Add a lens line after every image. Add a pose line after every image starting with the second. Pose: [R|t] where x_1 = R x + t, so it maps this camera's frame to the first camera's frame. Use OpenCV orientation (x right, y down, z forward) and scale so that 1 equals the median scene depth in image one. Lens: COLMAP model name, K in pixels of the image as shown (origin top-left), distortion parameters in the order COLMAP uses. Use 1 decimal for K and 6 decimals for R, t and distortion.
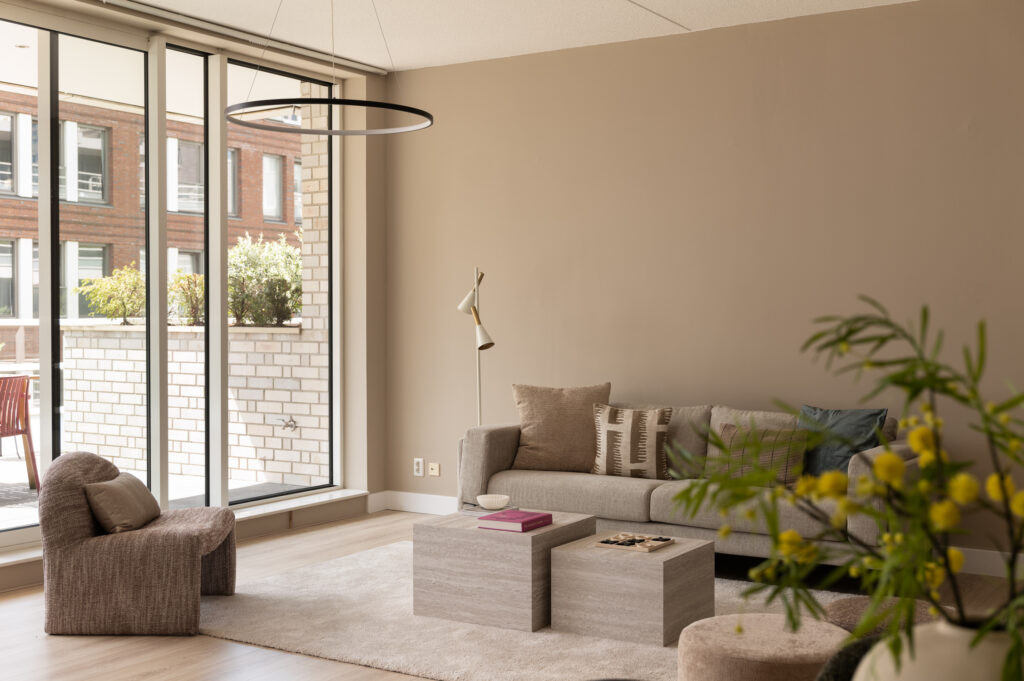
lens RADIAL K [[1219.0, 0, 512.6], [0, 1219.0, 357.7], [0, 0, 1]] dist [-0.003979, -0.032355]
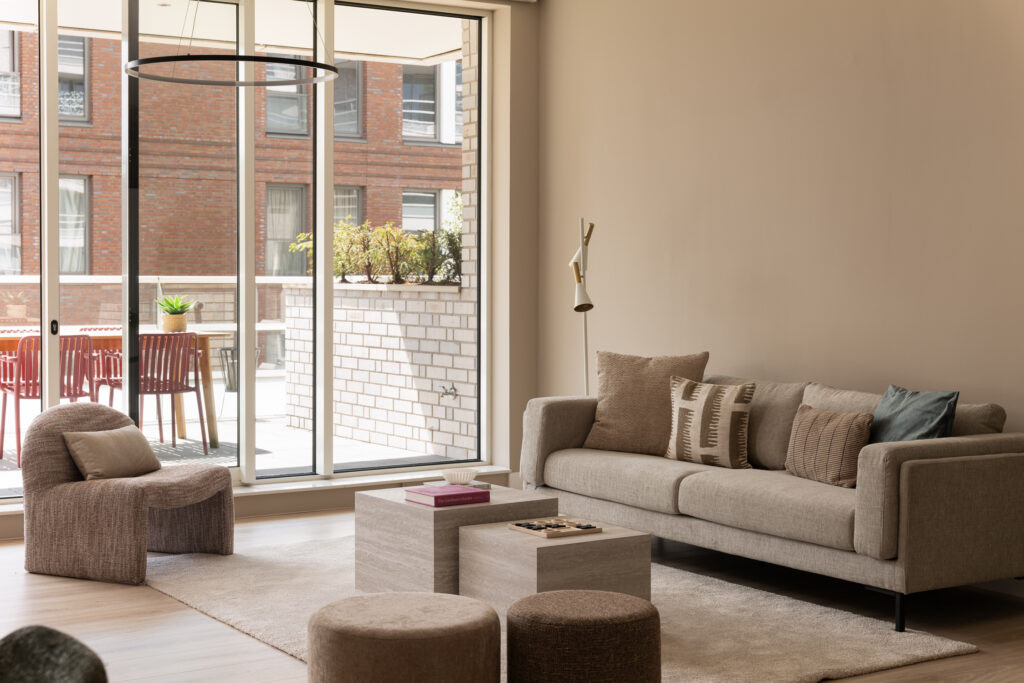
lens RADIAL K [[1518.1, 0, 512.0], [0, 1518.1, 341.5], [0, 0, 1]] dist [-0.008189, 0.047763]
pose [[0.901886, 0.021467, -0.431440, 0.425384], [-0.017919, 0.999764, 0.012286, 0.002566], [0.431601, -0.003349, 0.902058, -0.005971]]
